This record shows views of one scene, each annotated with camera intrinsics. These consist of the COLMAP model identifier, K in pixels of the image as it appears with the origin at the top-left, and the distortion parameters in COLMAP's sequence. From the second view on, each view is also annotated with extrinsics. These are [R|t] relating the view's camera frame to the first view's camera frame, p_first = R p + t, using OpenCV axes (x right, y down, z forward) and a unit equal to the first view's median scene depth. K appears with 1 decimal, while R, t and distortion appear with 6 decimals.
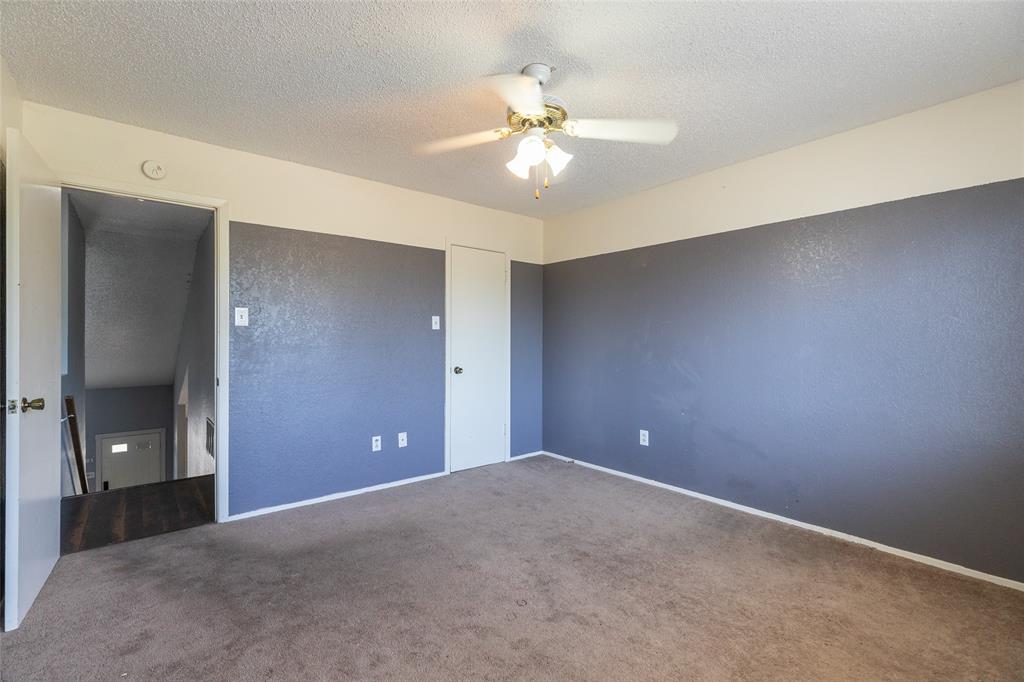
lens RADIAL K [[463.3, 0, 517.5], [0, 463.3, 339.8], [0, 0, 1]] dist [0.007072, -0.001031]
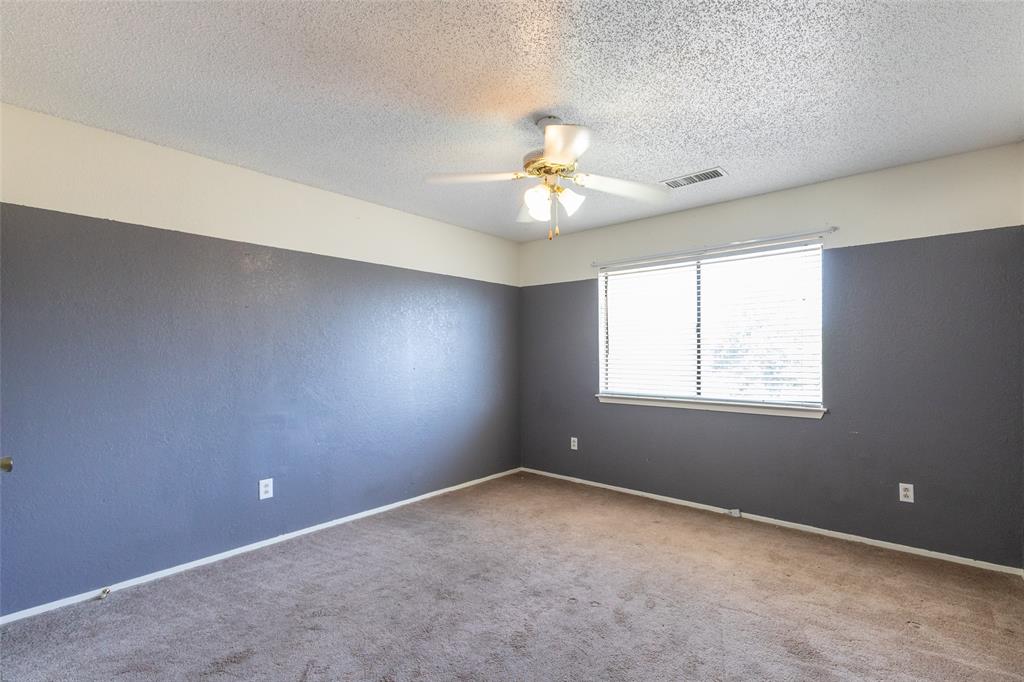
lens RADIAL K [[463.3, 0, 520.0], [0, 463.3, 342.6], [0, 0, 1]] dist [0.007072, -0.001031]
pose [[-0.167502, 0.018888, 0.985691, -0.859213], [0.003498, 0.999822, -0.018564, -0.032484], [-0.985866, 0.000338, -0.167538, 1.032563]]
